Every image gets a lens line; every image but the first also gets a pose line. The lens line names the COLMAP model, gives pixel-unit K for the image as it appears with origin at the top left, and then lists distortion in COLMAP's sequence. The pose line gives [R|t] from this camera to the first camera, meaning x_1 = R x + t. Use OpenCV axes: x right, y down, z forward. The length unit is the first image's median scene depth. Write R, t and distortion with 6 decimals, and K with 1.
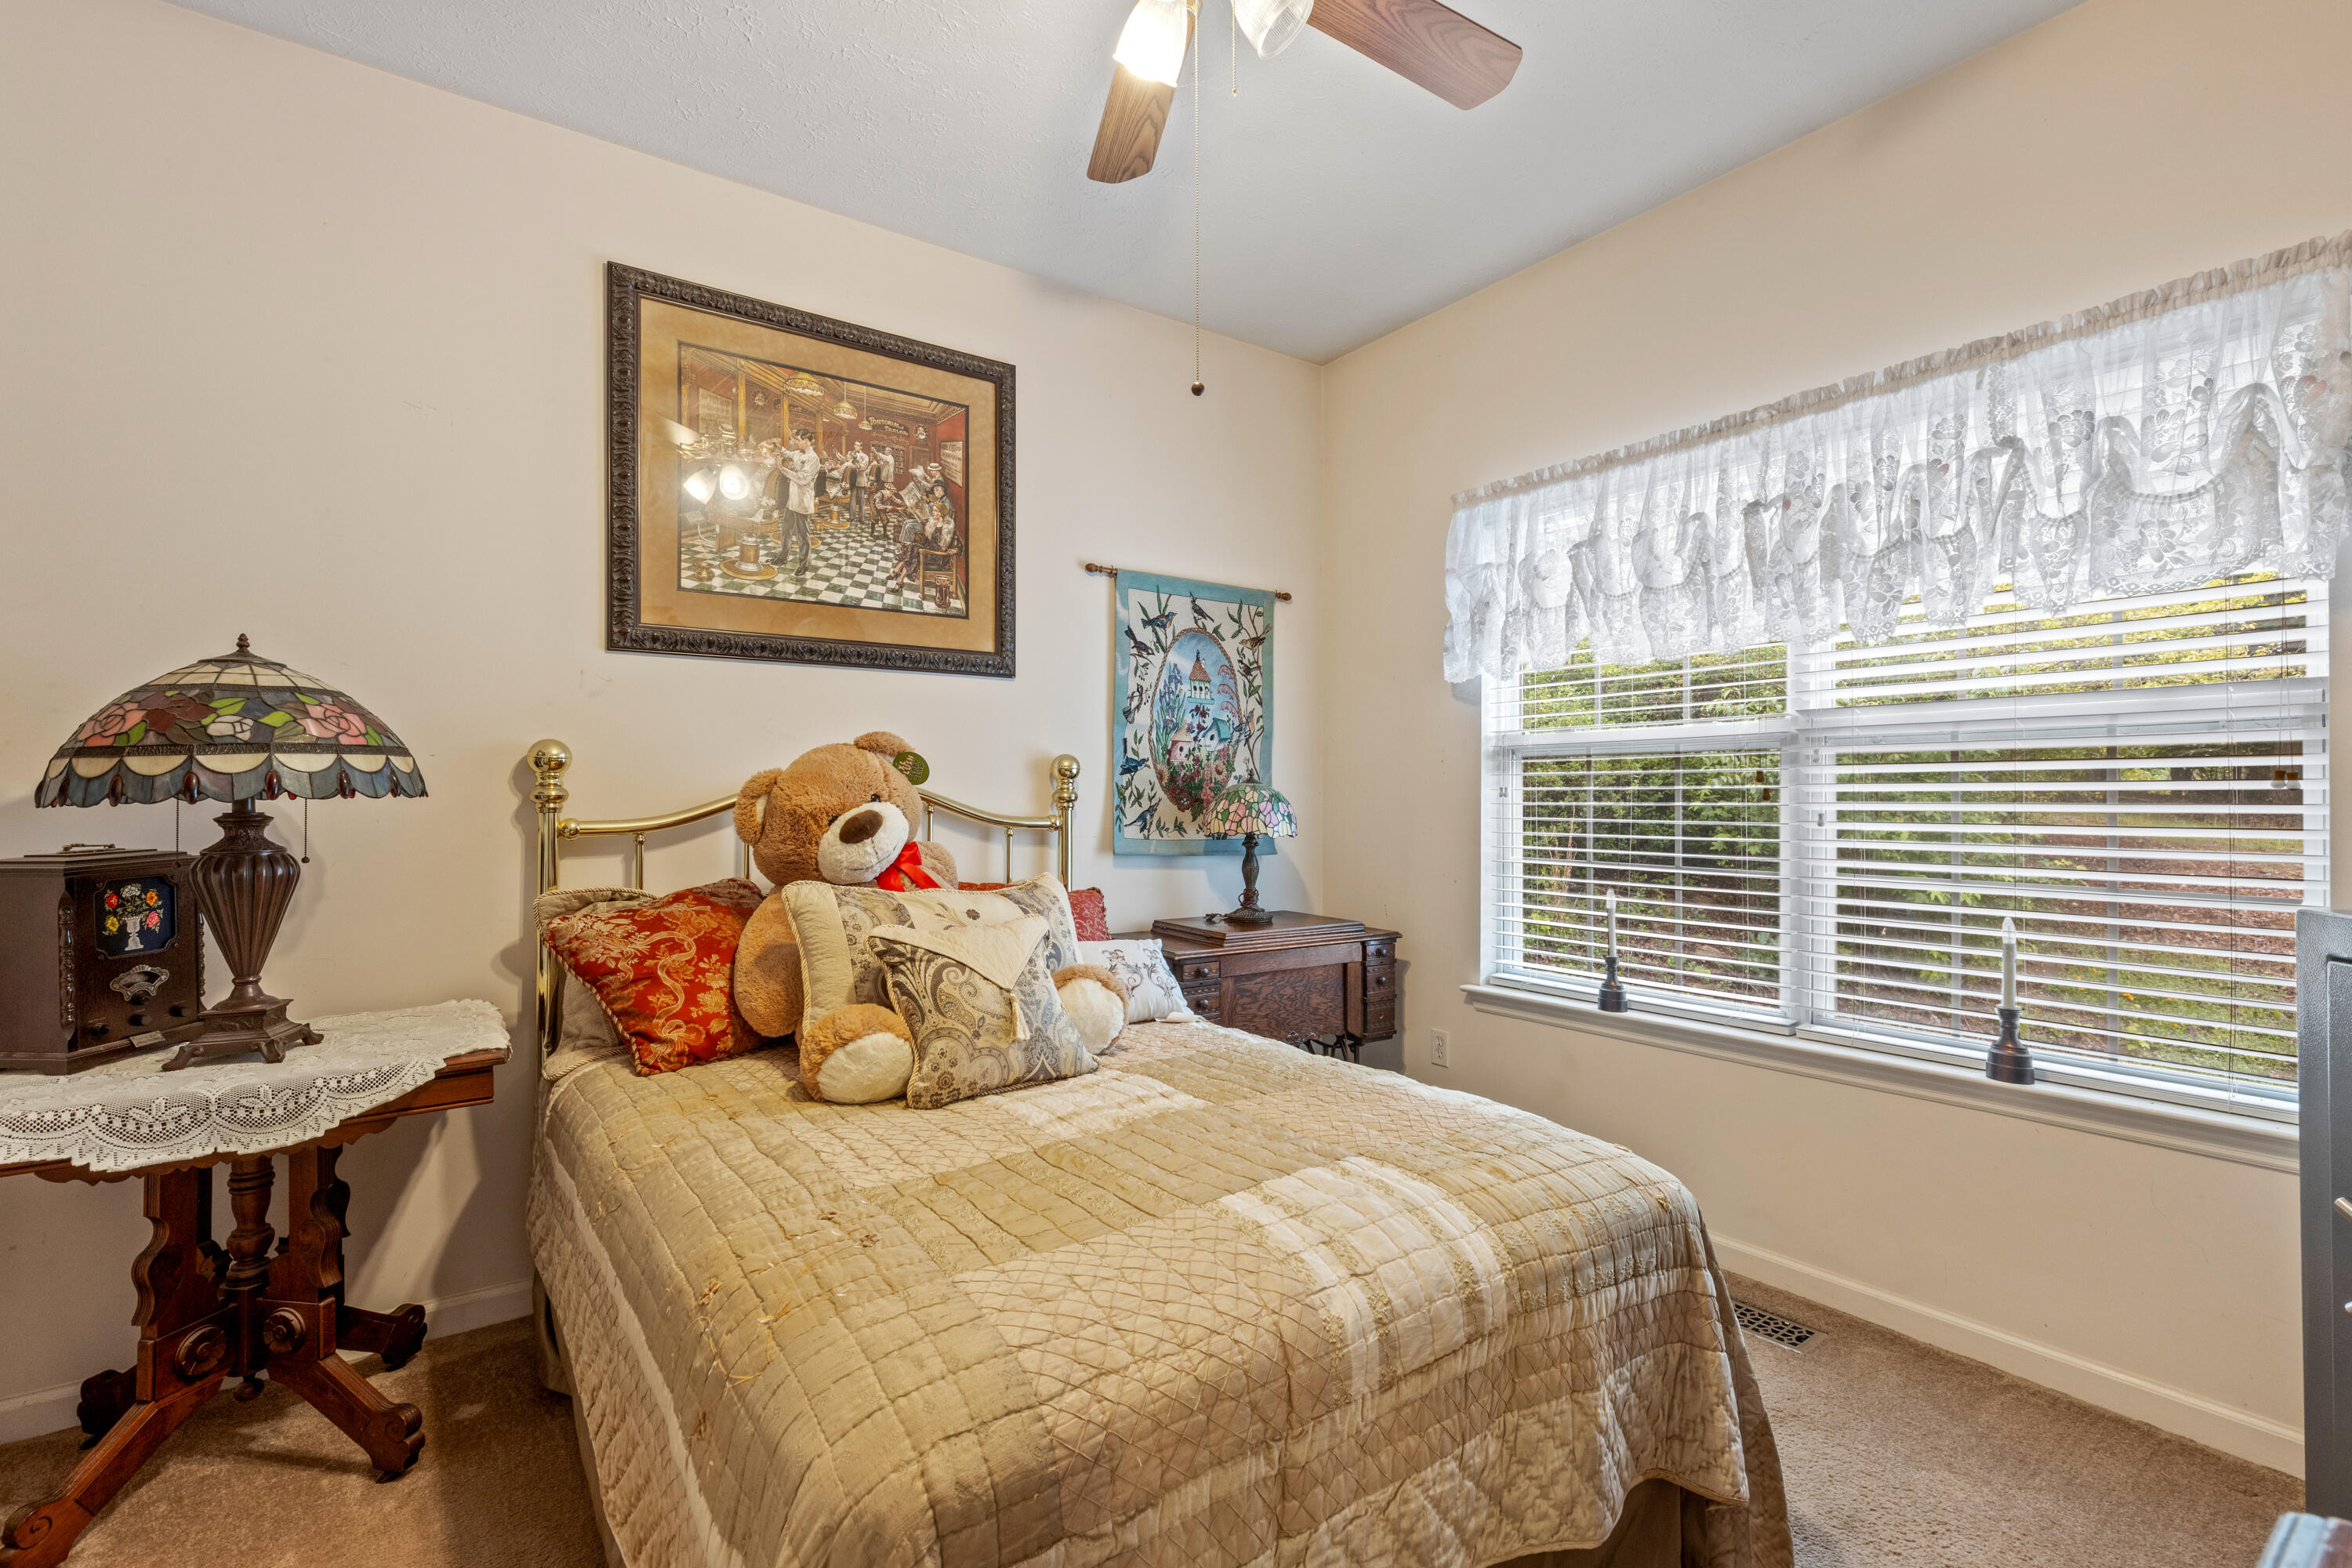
lens RADIAL K [[1076.5, 0, 1176.0], [0, 1076.5, 784.0], [0, 0, 1]] dist [0.011805, -0.000641]
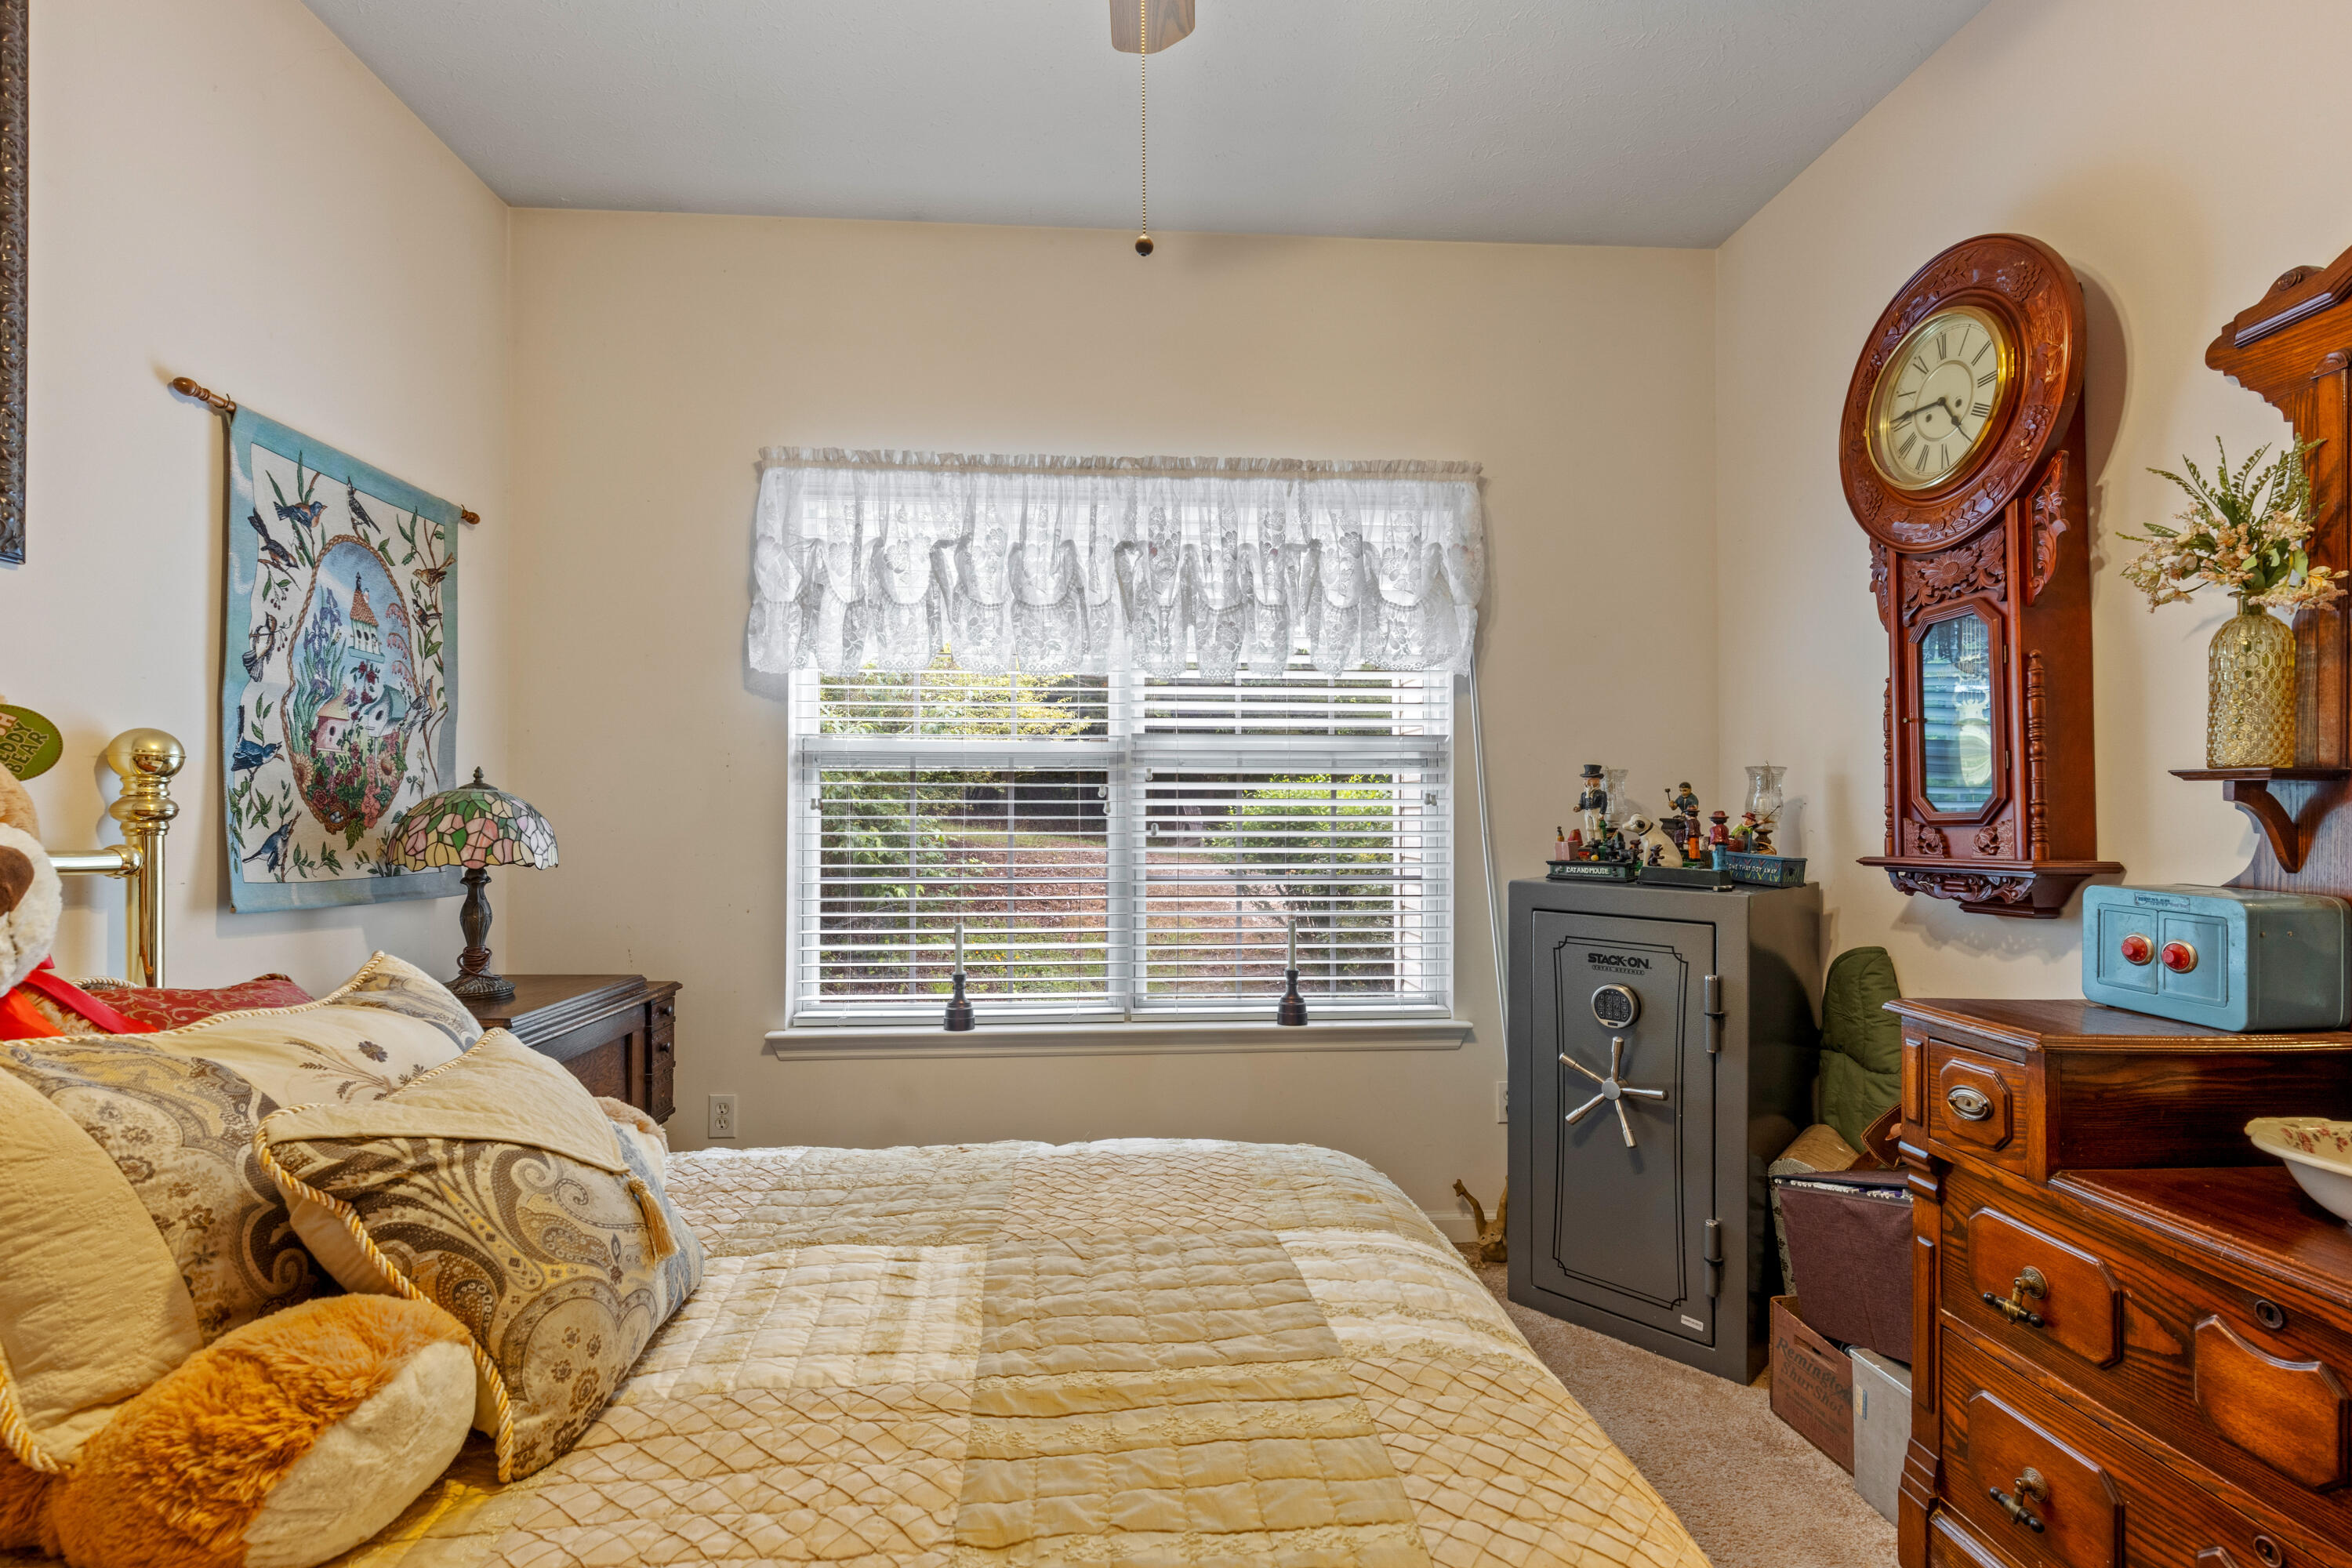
lens RADIAL K [[1068.9, 0, 1177.2], [0, 1068.9, 799.4], [0, 0, 1]] dist [0.010980, -0.000174]
pose [[0.524281, 0.007763, 0.851510, -0.272457], [-0.011238, 0.999934, -0.002197, 0.002281], [-0.851471, -0.008418, 0.524334, 0.284739]]
